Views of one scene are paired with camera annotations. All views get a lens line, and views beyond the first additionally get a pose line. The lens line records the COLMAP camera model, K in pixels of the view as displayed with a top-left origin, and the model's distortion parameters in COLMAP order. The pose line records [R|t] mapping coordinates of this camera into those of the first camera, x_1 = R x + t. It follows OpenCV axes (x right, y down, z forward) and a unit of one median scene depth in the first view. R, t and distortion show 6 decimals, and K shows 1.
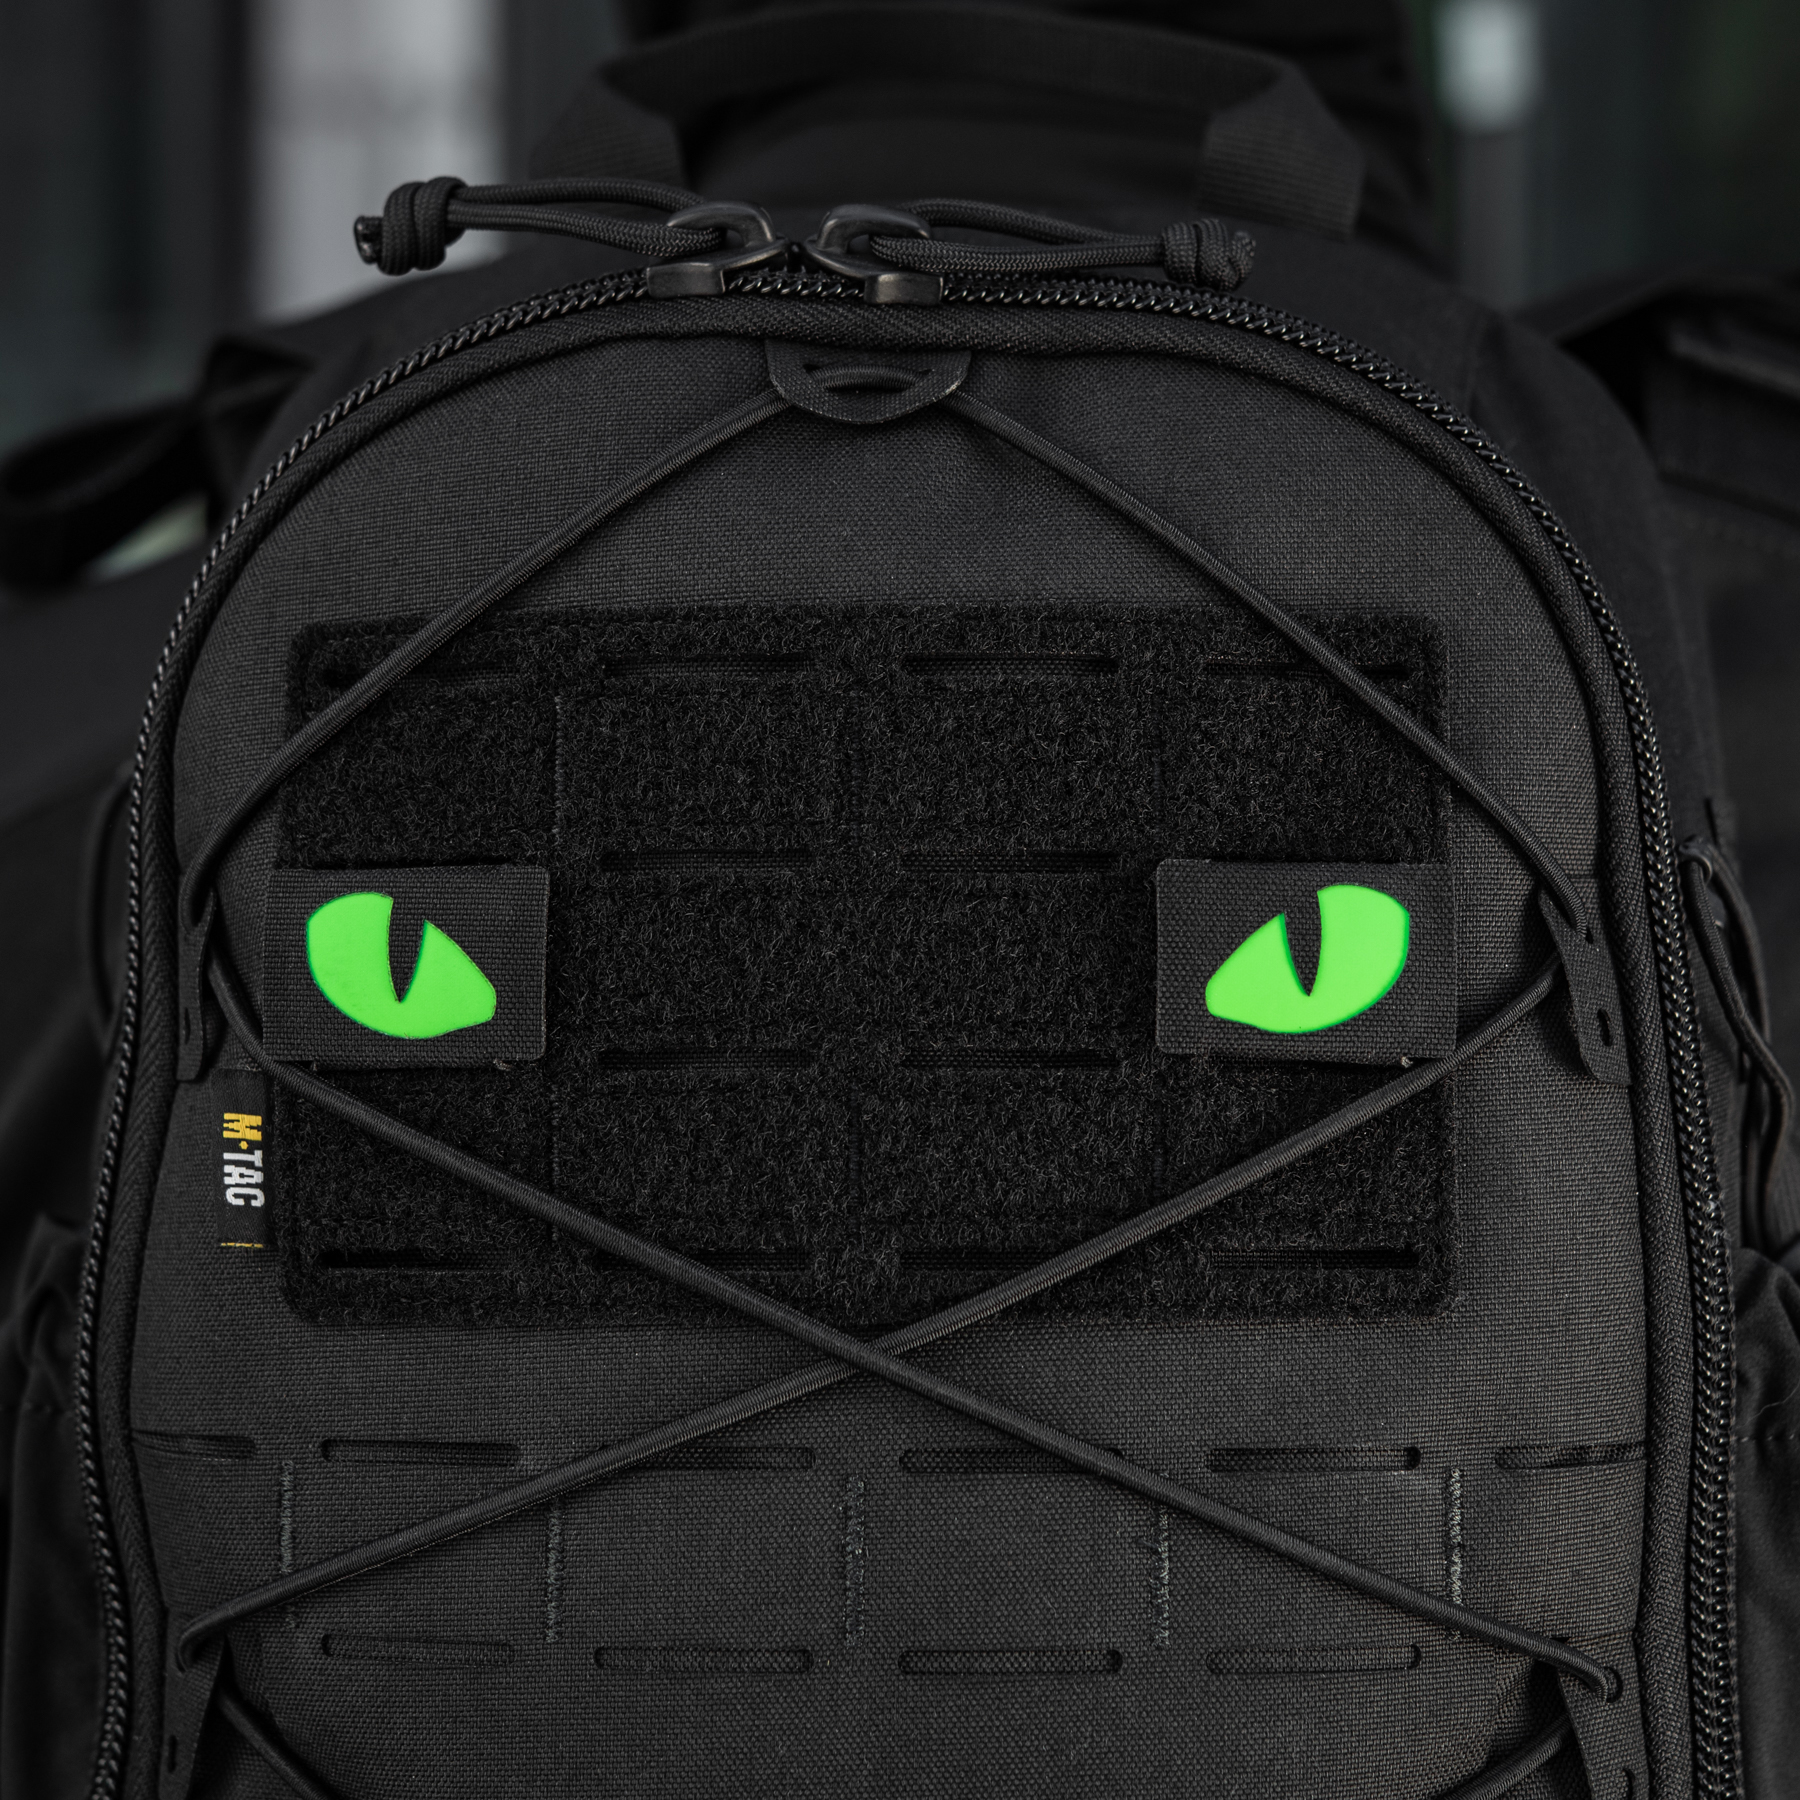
lens RADIAL K [[4684.7, 0, 776.8], [0, 4684.7, 798.2], [0, 0, 1]] dist [0.033337, 0.521876]
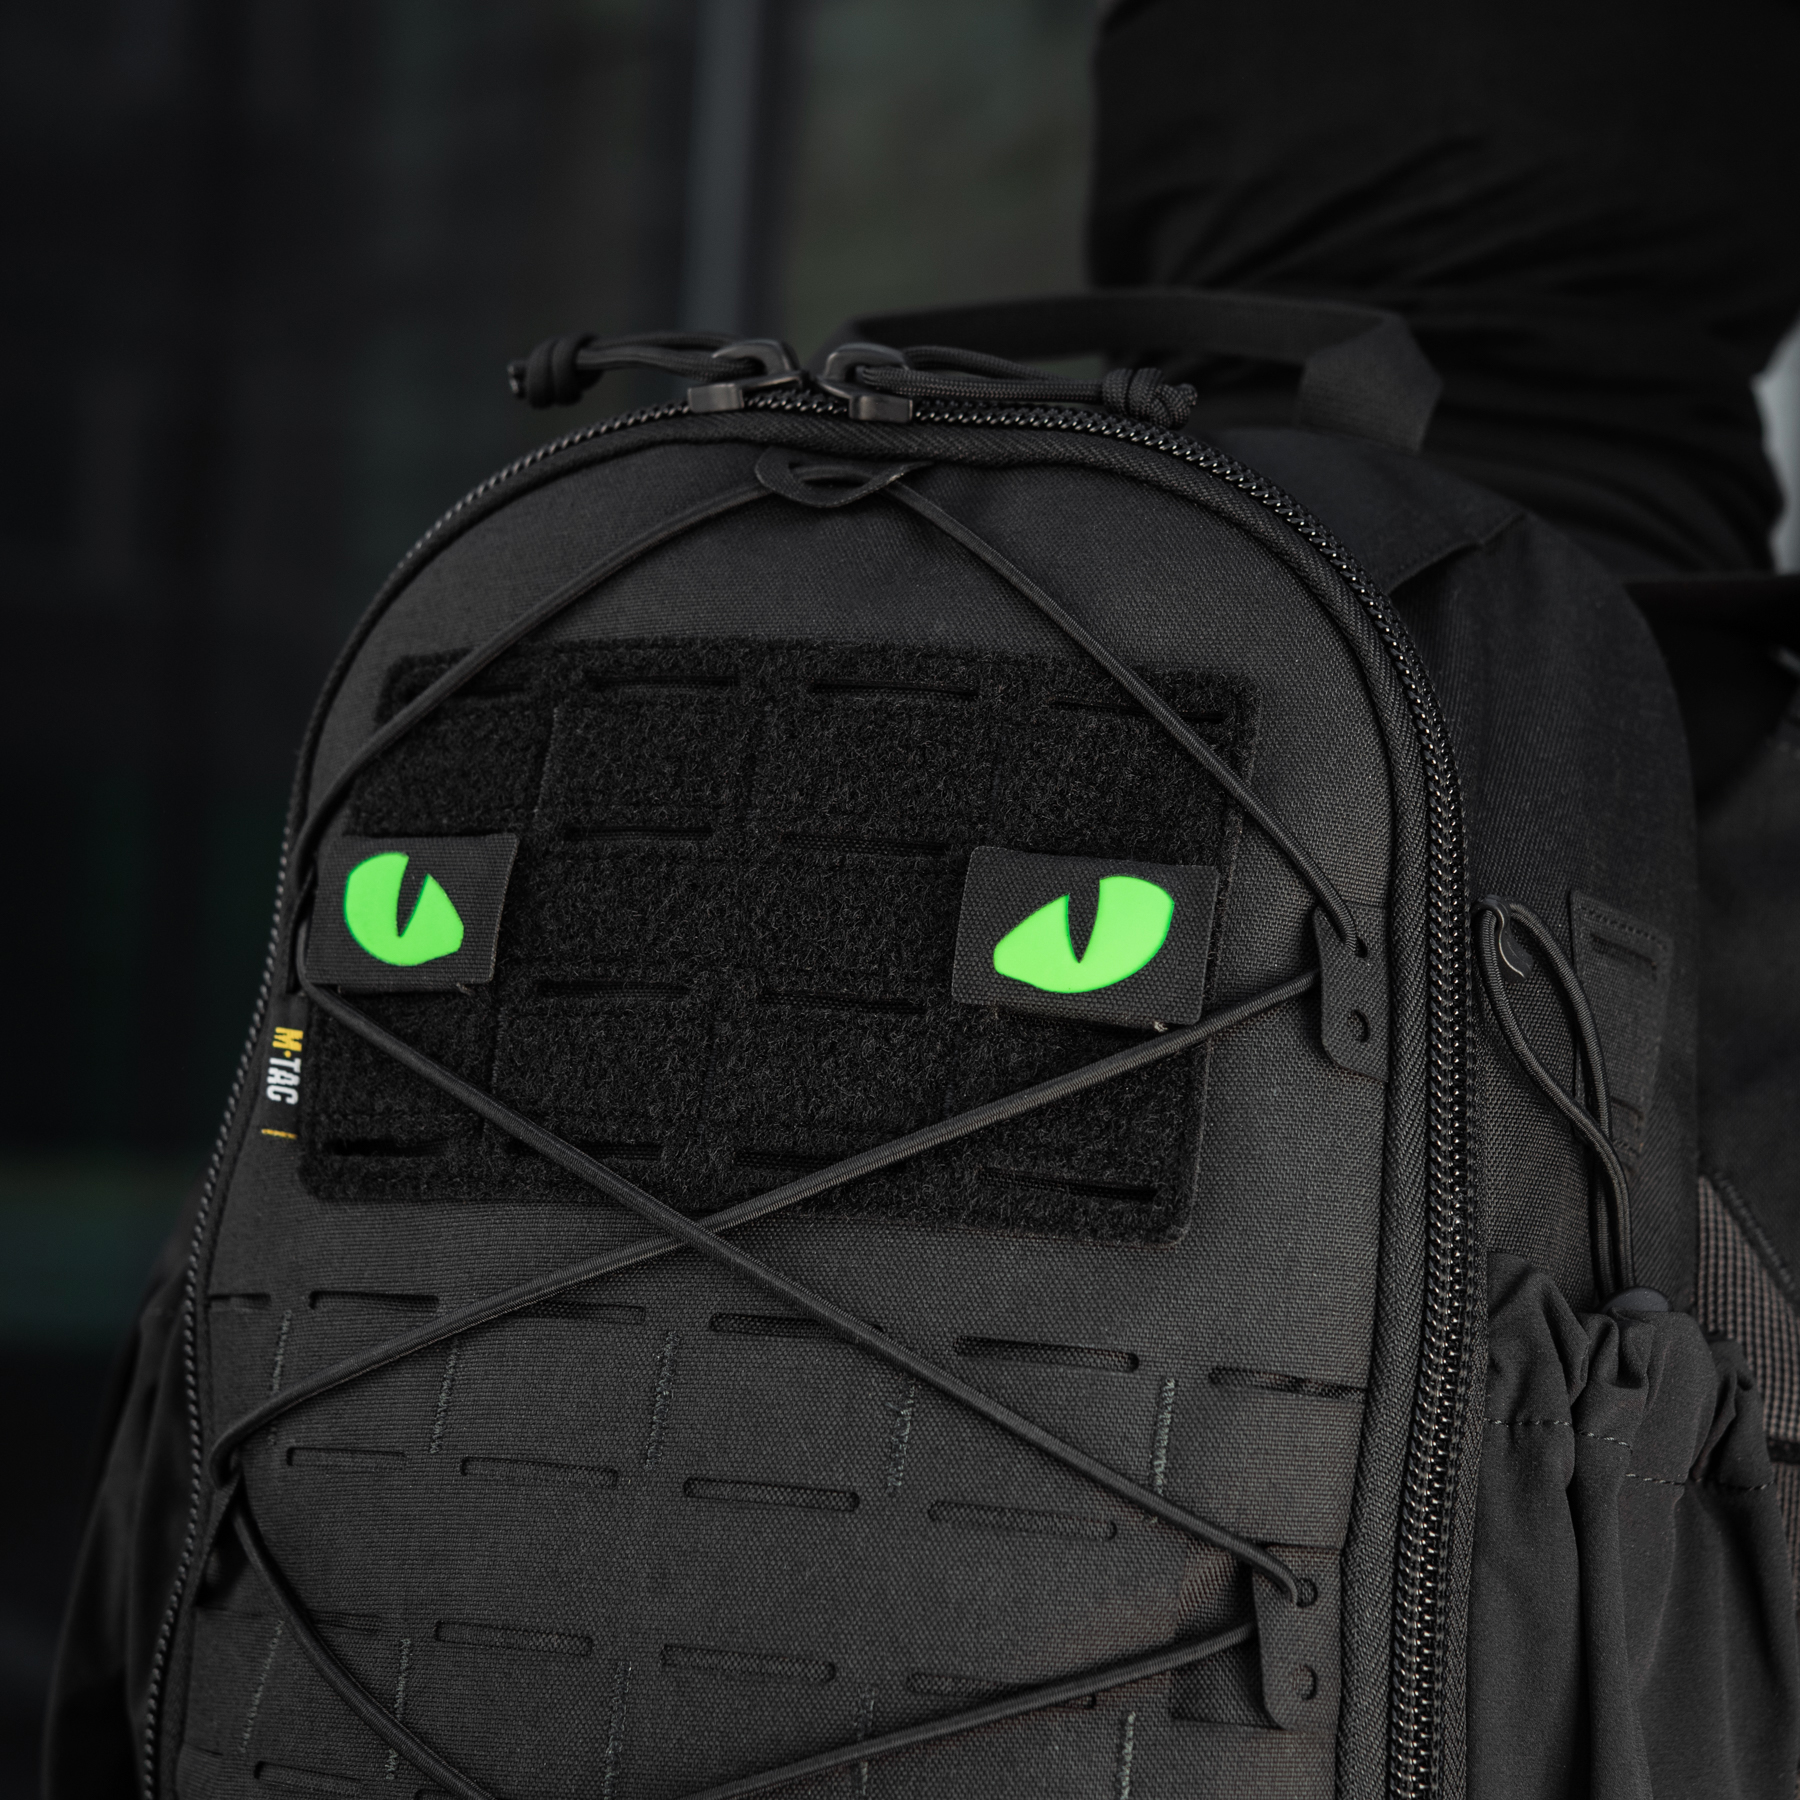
lens RADIAL K [[4645.8, 0, 778.5], [0, 4645.8, 818.7], [0, 0, 1]] dist [0.157994, -0.245329]
pose [[0.946916, 0.054102, -0.316896, 0.405607], [-0.106276, 0.982997, -0.149743, 0.187409], [0.303406, 0.175472, 0.936565, -0.131055]]
